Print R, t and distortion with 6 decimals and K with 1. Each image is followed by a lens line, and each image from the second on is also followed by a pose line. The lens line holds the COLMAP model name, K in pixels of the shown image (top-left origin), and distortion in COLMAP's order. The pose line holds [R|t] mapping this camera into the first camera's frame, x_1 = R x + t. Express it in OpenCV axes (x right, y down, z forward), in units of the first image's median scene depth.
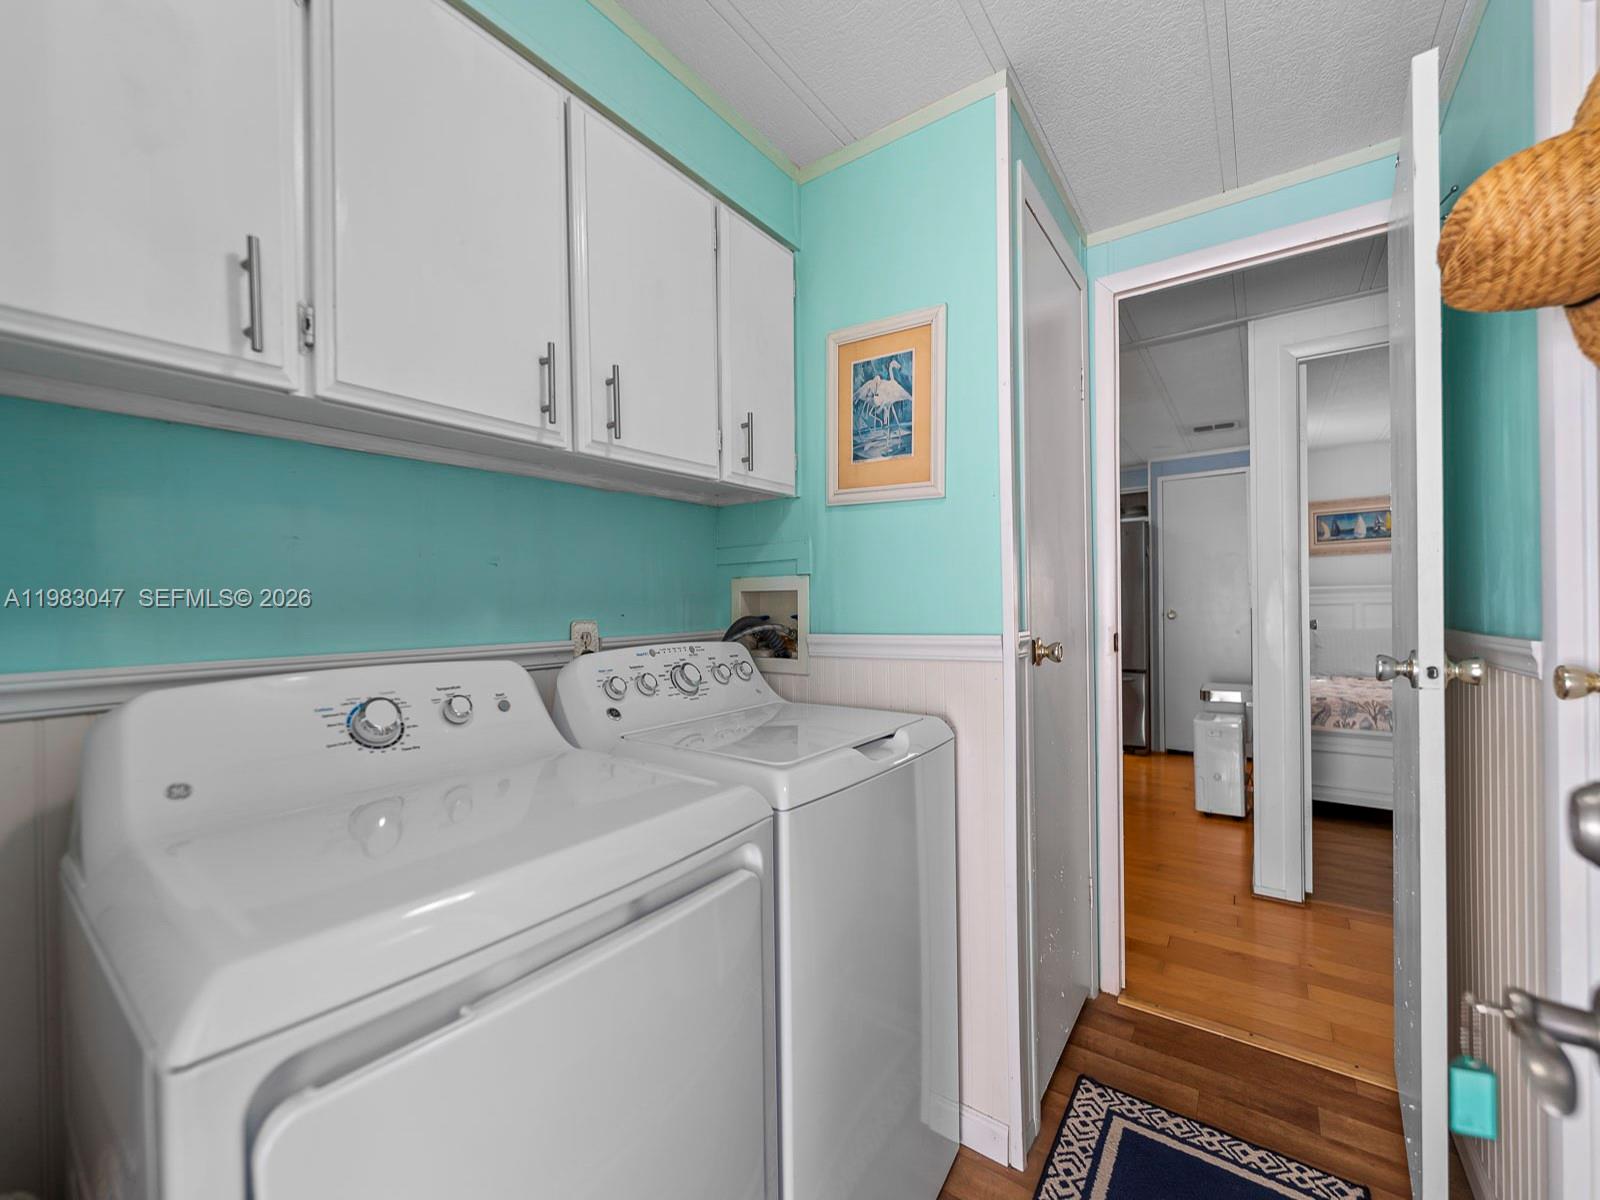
lens RADIAL K [[647.0, 0, 796.7], [0, 647.0, 605.9], [0, 0, 1]] dist [-0.001641, -0.000031]
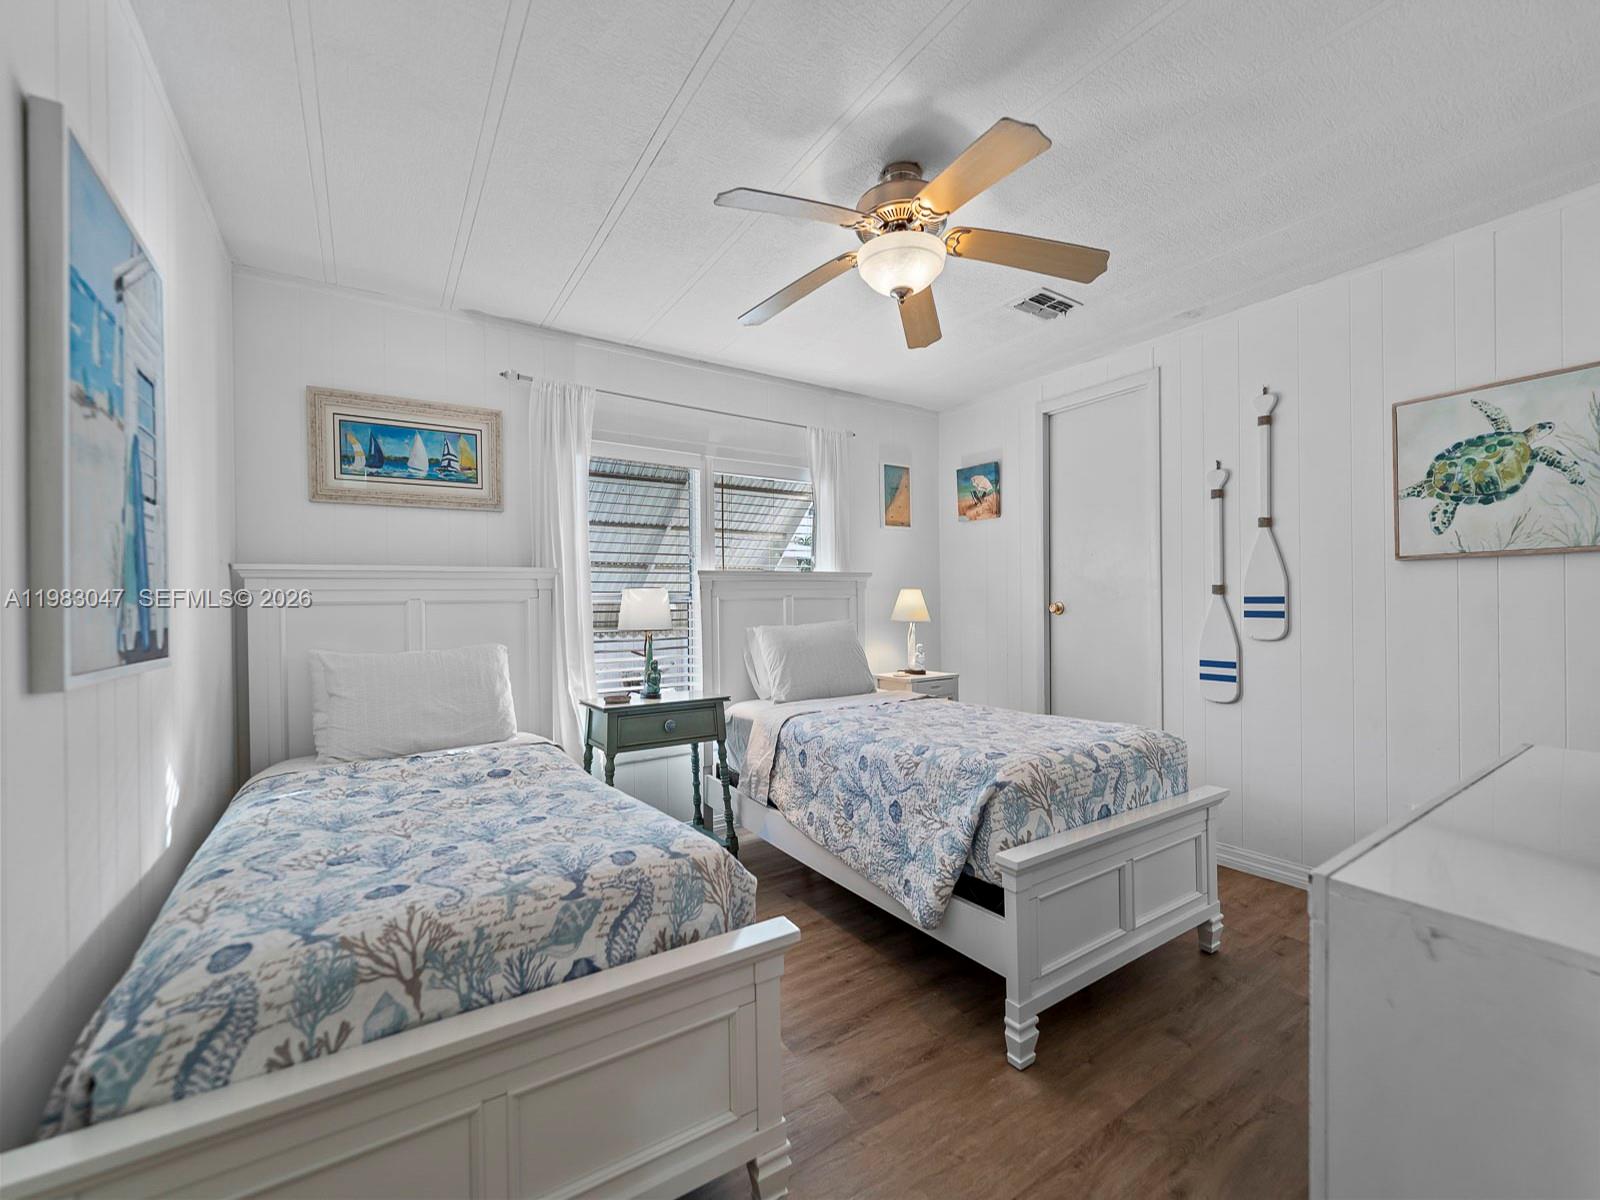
lens RADIAL K [[647.0, 0, 796.7], [0, 647.0, 605.9], [0, 0, 1]] dist [-0.001641, -0.000031]
pose [[0.352149, 0.010669, 0.935883, 0.488803], [0.009196, 0.999847, -0.014858, 0.010515], [-0.935899, 0.013839, 0.351998, 0.527462]]
